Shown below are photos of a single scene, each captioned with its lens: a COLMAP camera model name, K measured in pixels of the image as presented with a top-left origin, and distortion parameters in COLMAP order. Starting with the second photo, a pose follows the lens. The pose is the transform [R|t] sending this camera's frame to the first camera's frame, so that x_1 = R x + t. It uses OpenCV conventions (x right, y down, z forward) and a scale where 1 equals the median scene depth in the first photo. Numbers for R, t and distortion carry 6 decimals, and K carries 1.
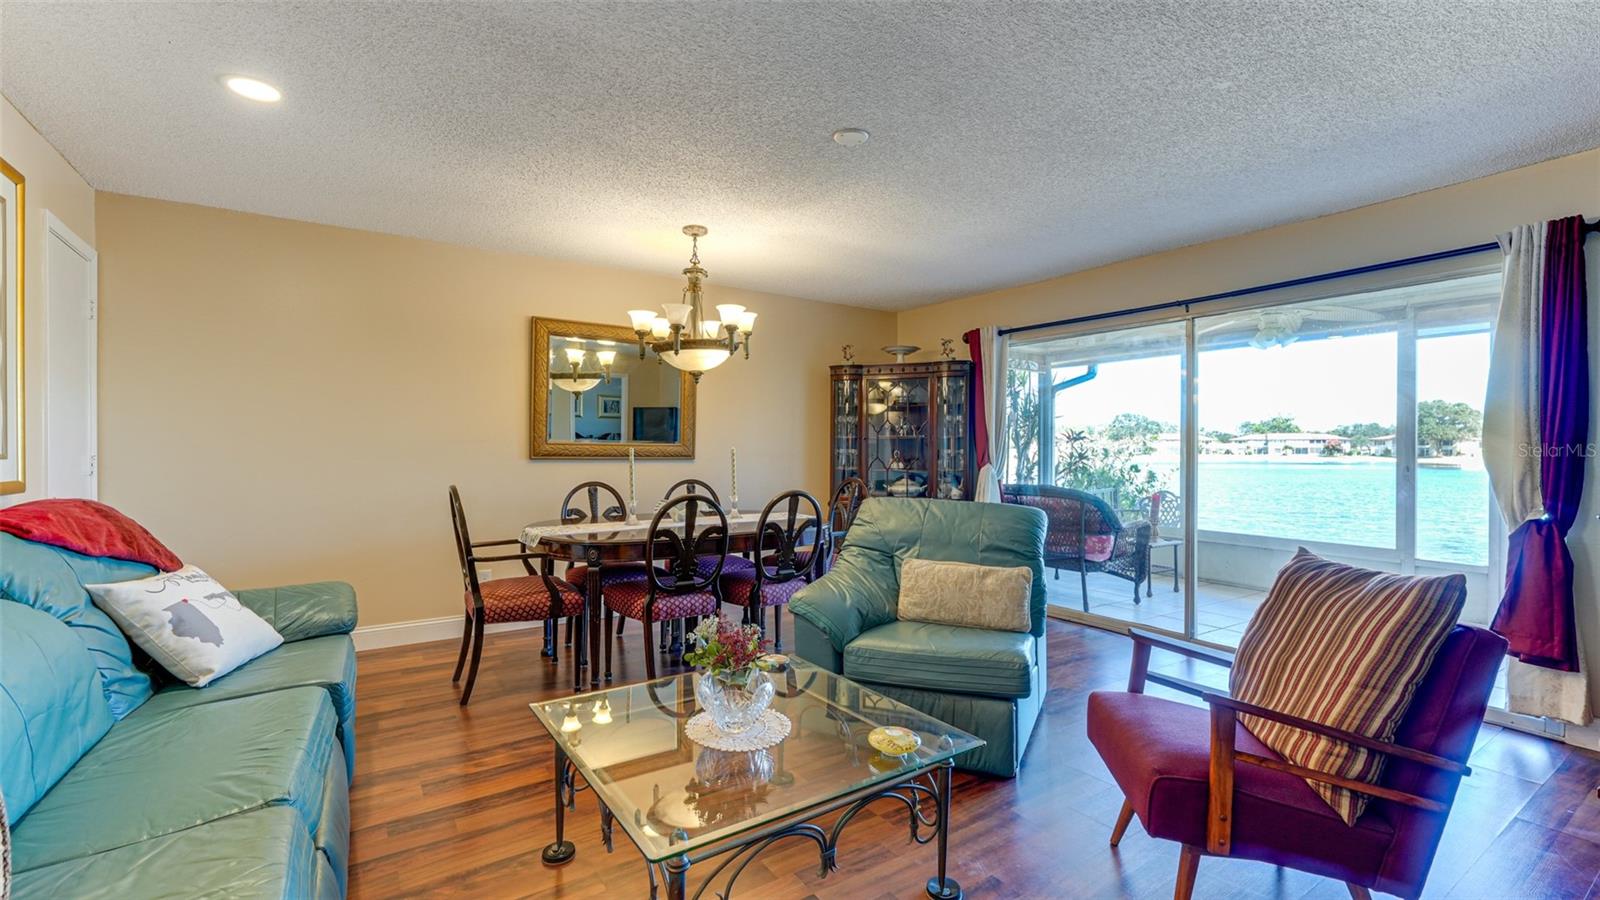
lens RADIAL K [[679.2, 0, 795.9], [0, 679.2, 448.7], [0, 0, 1]] dist [-0.000905, -0.000115]
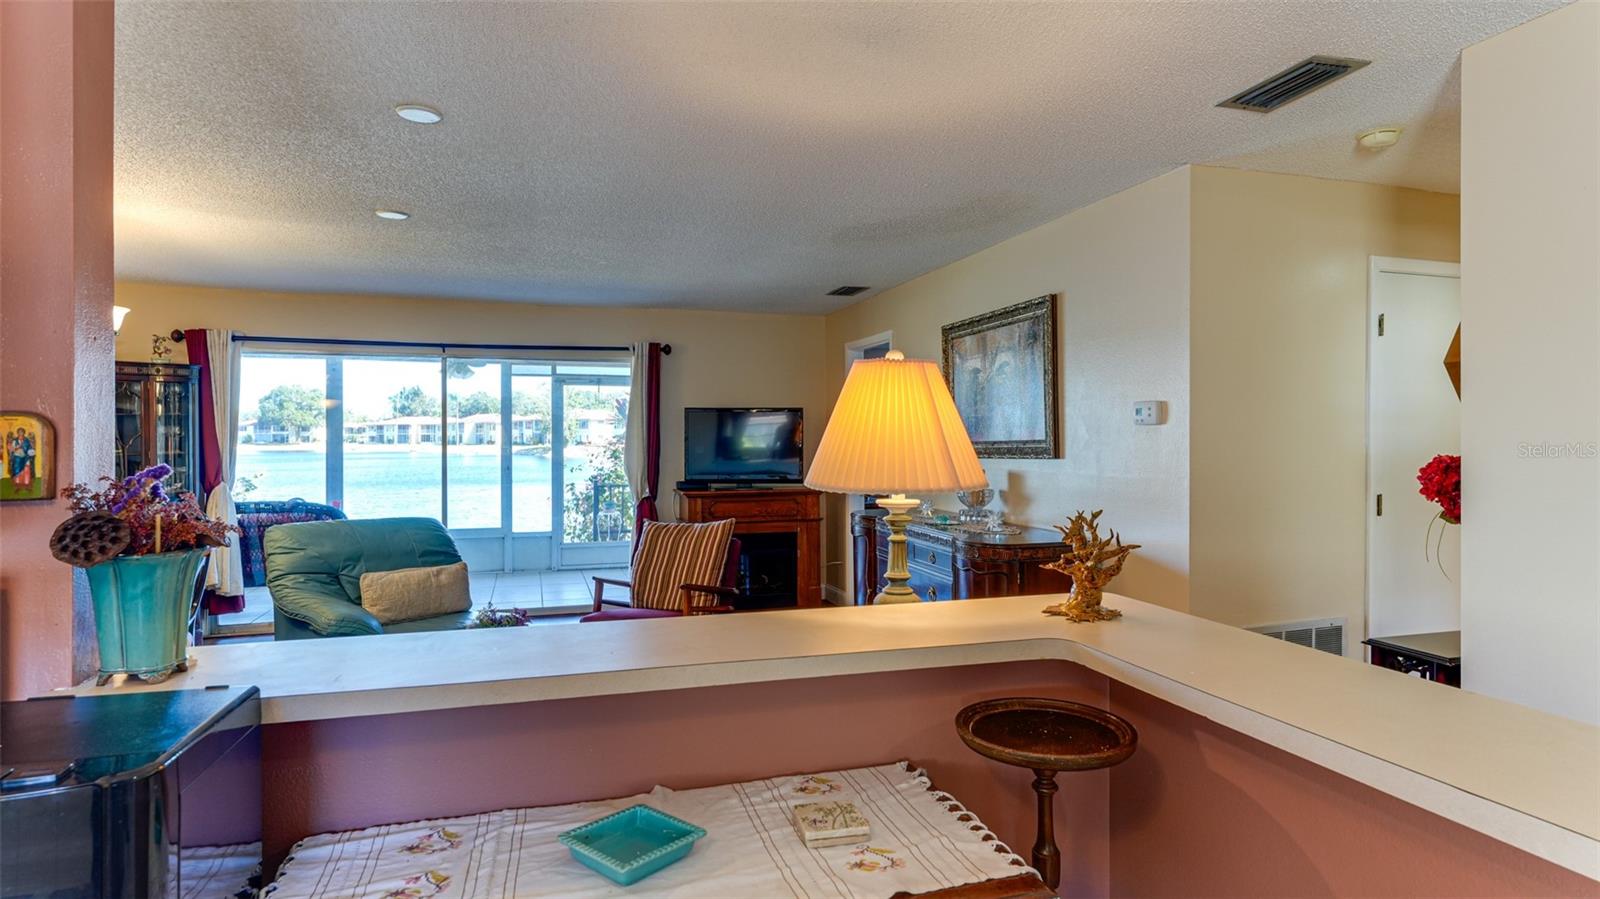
lens RADIAL K [[842.7, 0, 797.4], [0, 842.7, 439.2], [0, 0, 1]] dist [0.002530, 0.000228]
pose [[0.270493, -0.007982, 0.962689, -0.870467], [0.003536, 0.999967, 0.007297, -0.060164], [-0.962715, 0.001431, 0.270513, -0.054427]]
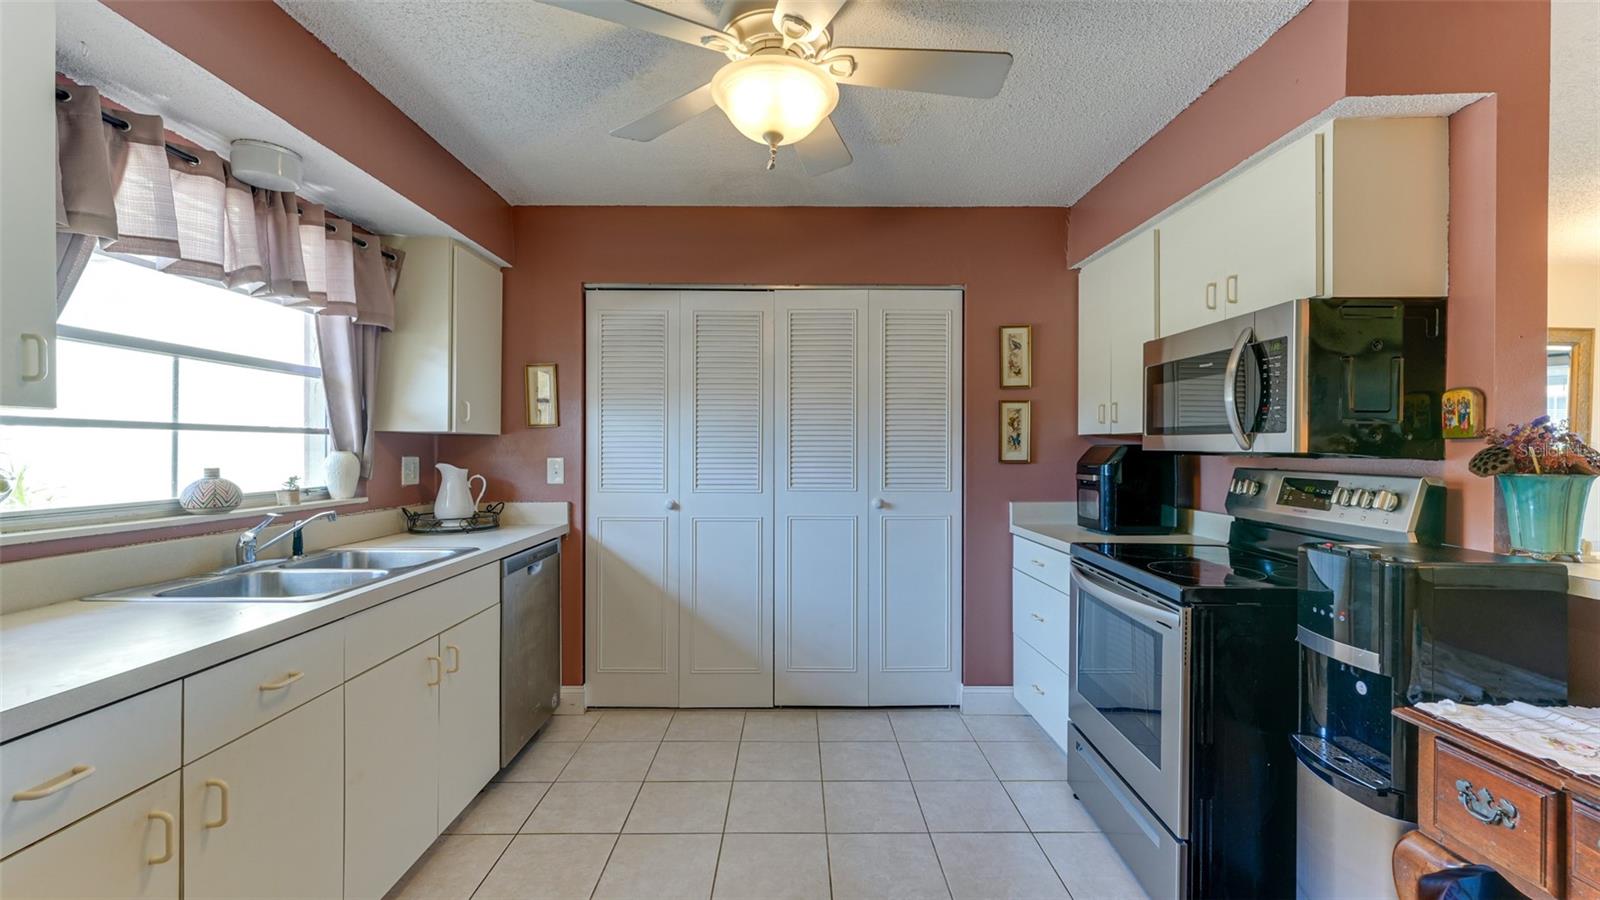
lens RADIAL K [[663.4, 0, 796.8], [0, 663.4, 449.4], [0, 0, 1]] dist [0.000117, 0.000004]
pose [[0.841748, -0.003995, -0.539856, -0.769784], [0.002770, 0.999991, -0.003081, -0.025764], [0.539863, 0.001098, 0.841752, -0.310575]]
